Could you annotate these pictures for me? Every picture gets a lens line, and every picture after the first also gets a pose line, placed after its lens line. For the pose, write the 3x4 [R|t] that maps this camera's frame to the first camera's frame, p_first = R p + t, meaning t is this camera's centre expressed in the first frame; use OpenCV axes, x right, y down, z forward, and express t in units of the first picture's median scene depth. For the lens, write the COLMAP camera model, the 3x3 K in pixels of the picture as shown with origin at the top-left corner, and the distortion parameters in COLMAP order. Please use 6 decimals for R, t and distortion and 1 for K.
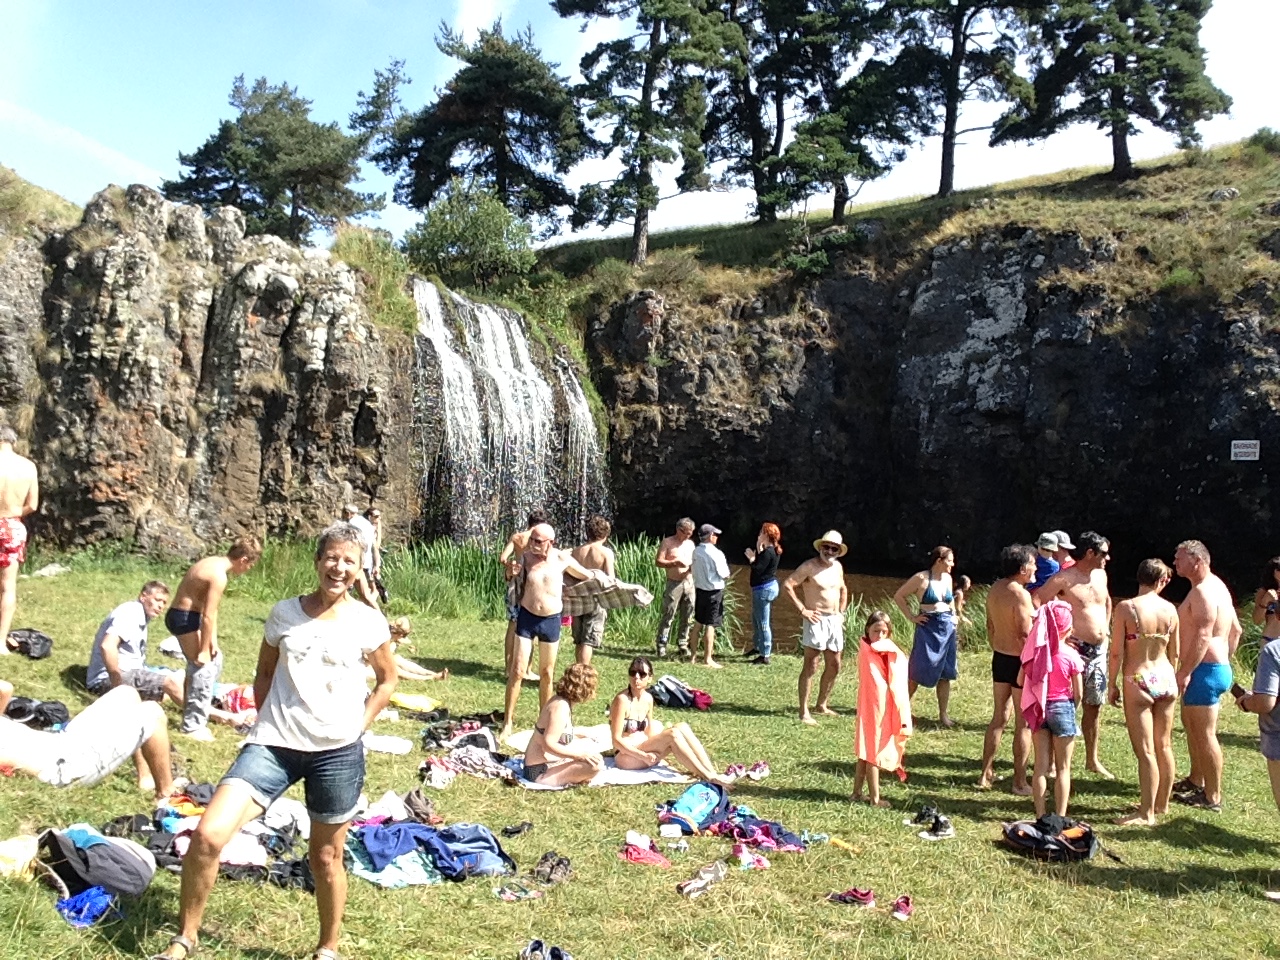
lens RADIAL K [[1213.7, 0, 616.0], [0, 1213.7, 487.8], [0, 0, 1]] dist [0.004517, -0.033421]
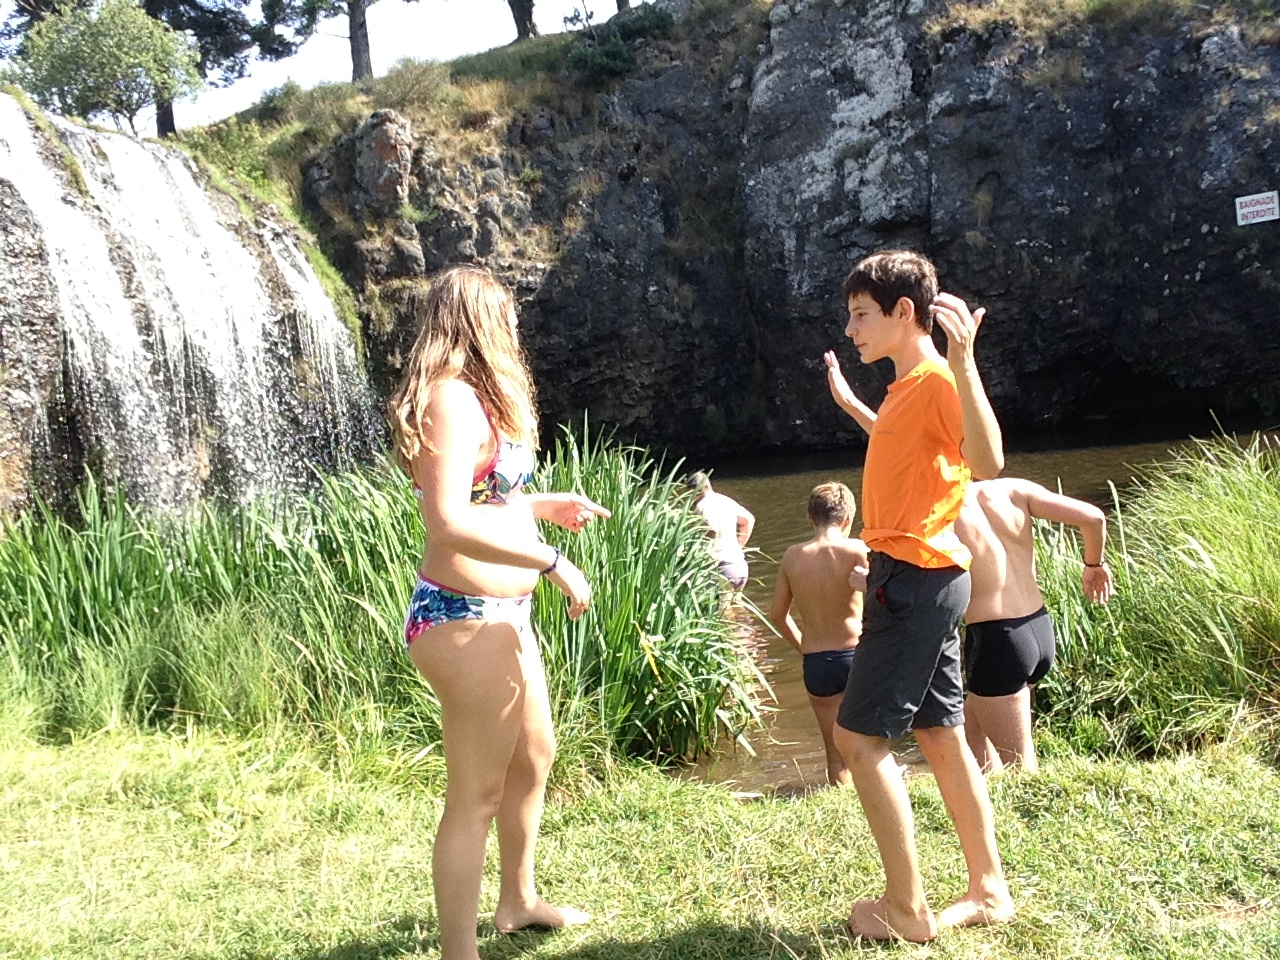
lens RADIAL K [[1213.7, 0, 616.0], [0, 1213.7, 487.8], [0, 0, 1]] dist [0.004517, -0.033421]
pose [[0.970218, -0.169352, 0.173197, -0.000789], [0.159500, 0.984755, 0.069404, 0.018376], [-0.182310, -0.039713, 0.982439, 0.302851]]
